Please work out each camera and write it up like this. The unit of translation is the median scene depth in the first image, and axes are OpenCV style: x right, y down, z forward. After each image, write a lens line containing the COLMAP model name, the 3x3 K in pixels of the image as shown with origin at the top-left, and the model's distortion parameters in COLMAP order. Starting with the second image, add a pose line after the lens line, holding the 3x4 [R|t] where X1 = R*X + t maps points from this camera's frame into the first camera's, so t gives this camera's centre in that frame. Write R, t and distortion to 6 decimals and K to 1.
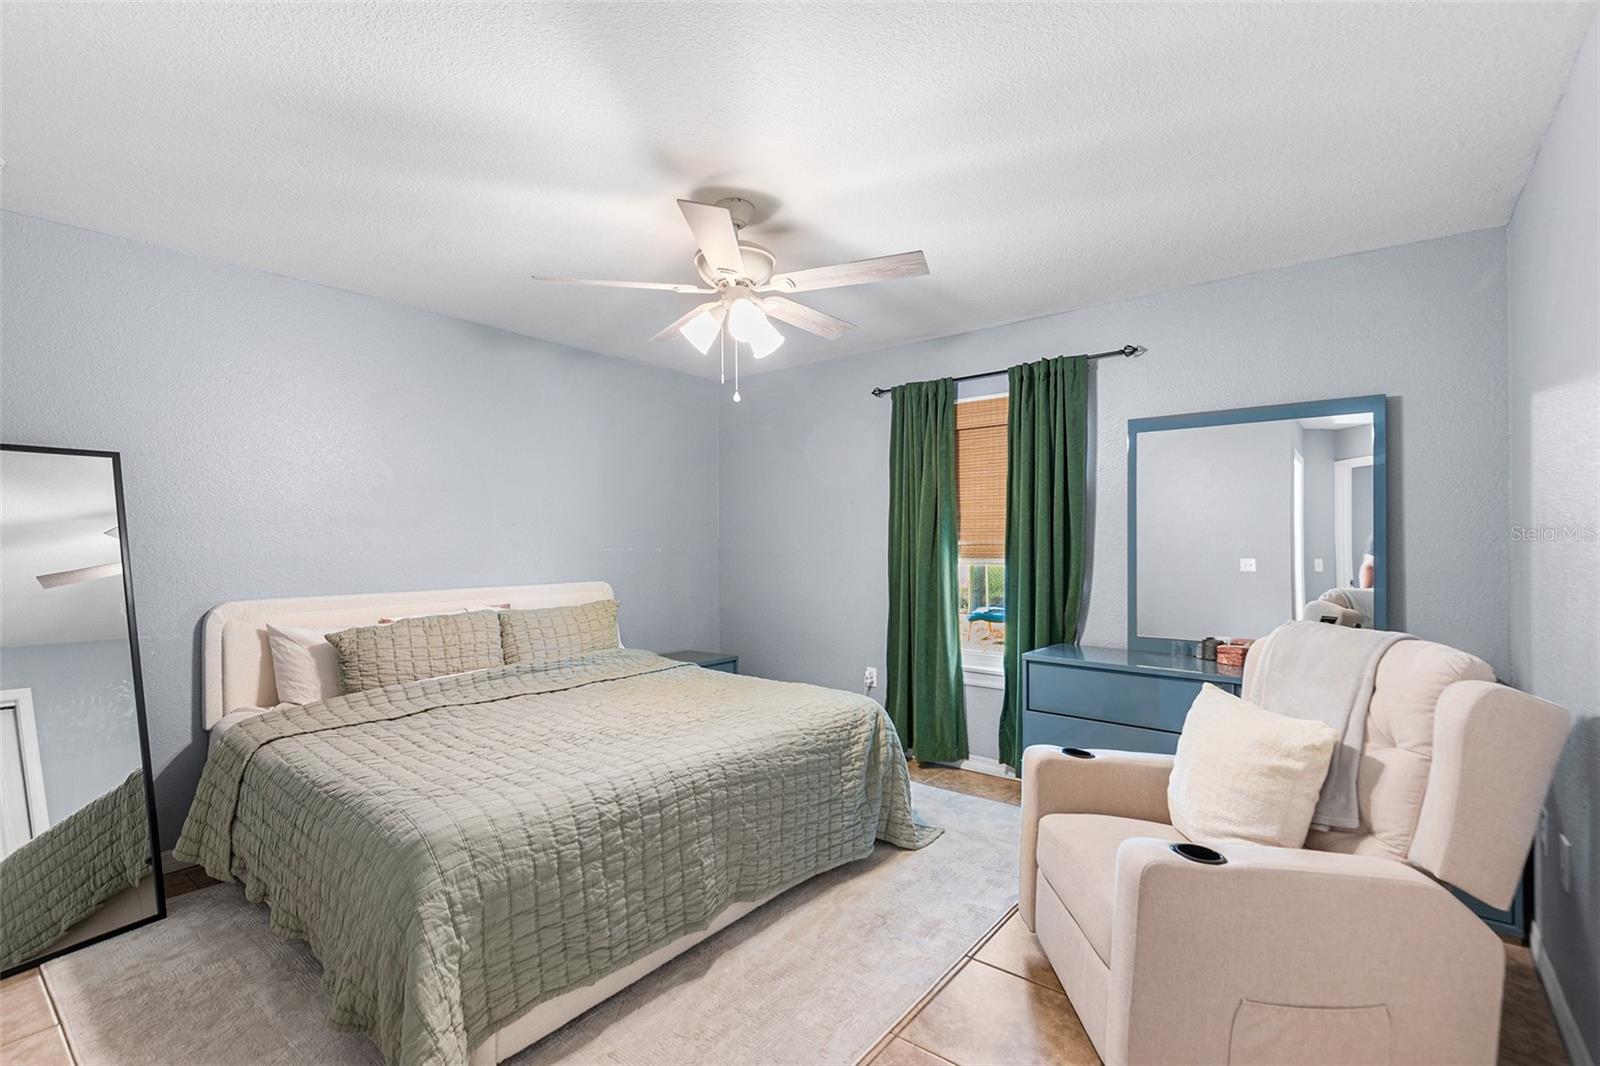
lens RADIAL K [[730.8, 0, 801.1], [0, 730.8, 531.8], [0, 0, 1]] dist [0.029633, -0.012665]
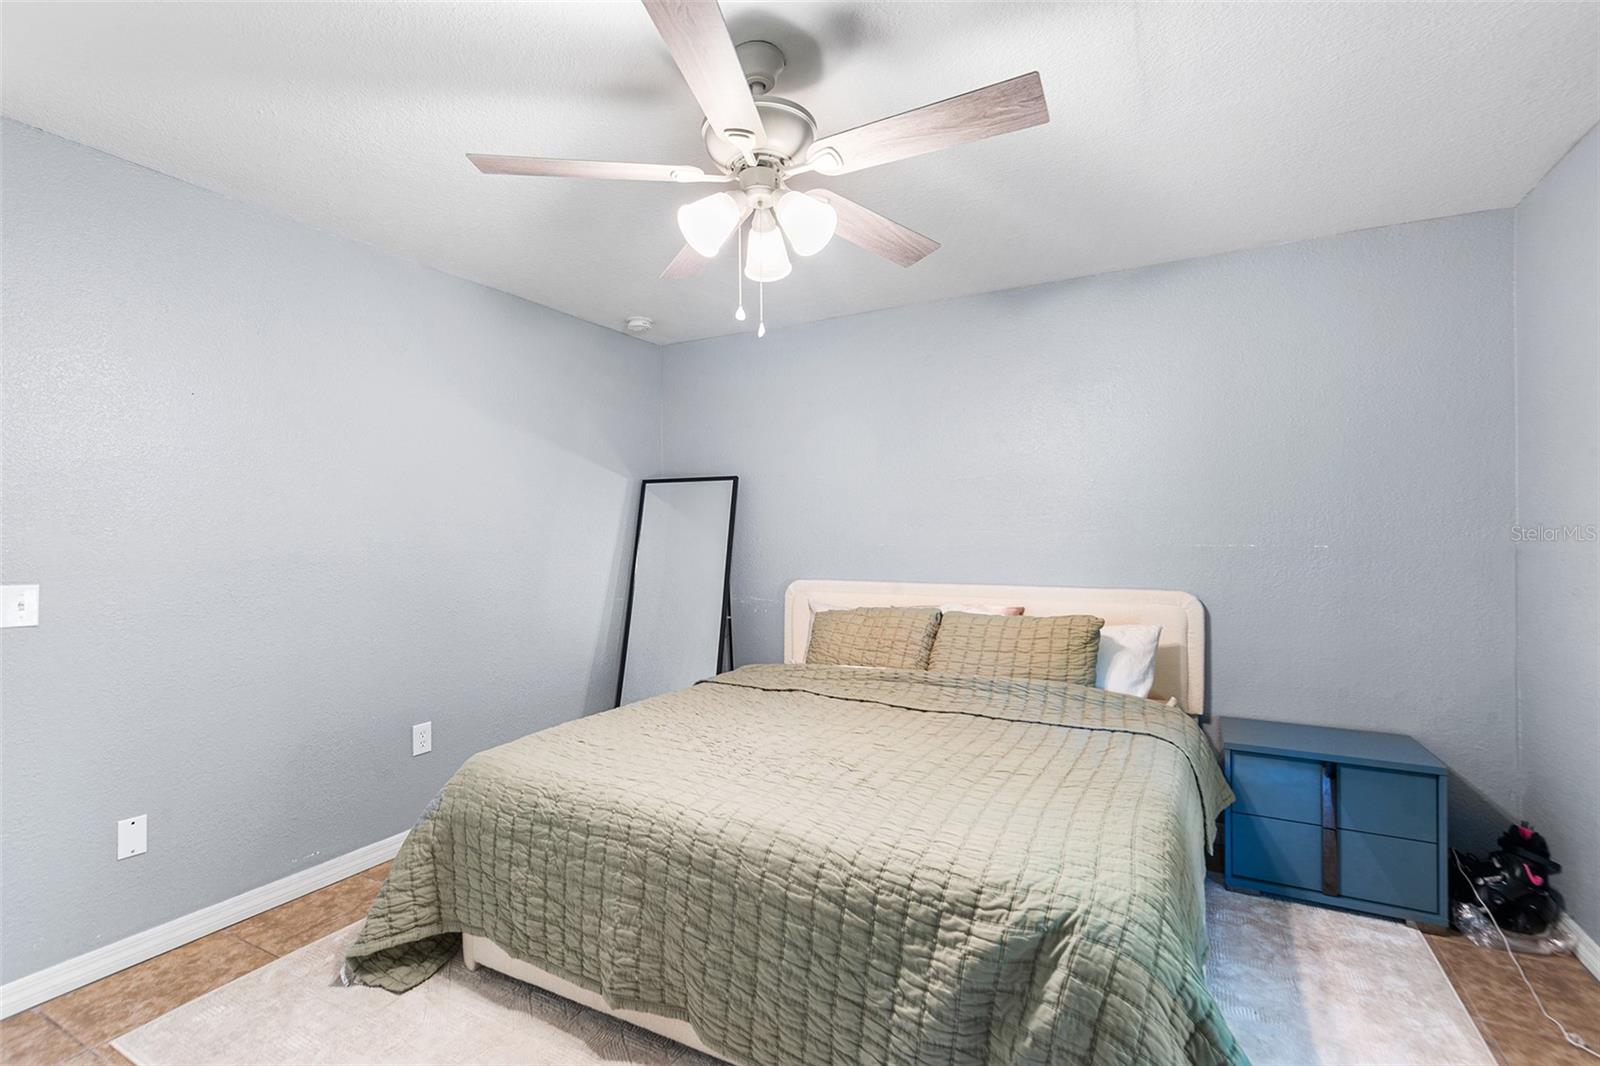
lens RADIAL K [[730.8, 0, 801.1], [0, 730.8, 536.4], [0, 0, 1]] dist [0.029633, -0.012665]
pose [[0.168944, 0.003240, -0.985620, 0.677518], [0.016534, 0.999845, 0.006121, 0.010763], [0.985487, -0.017330, 0.168864, 1.018418]]
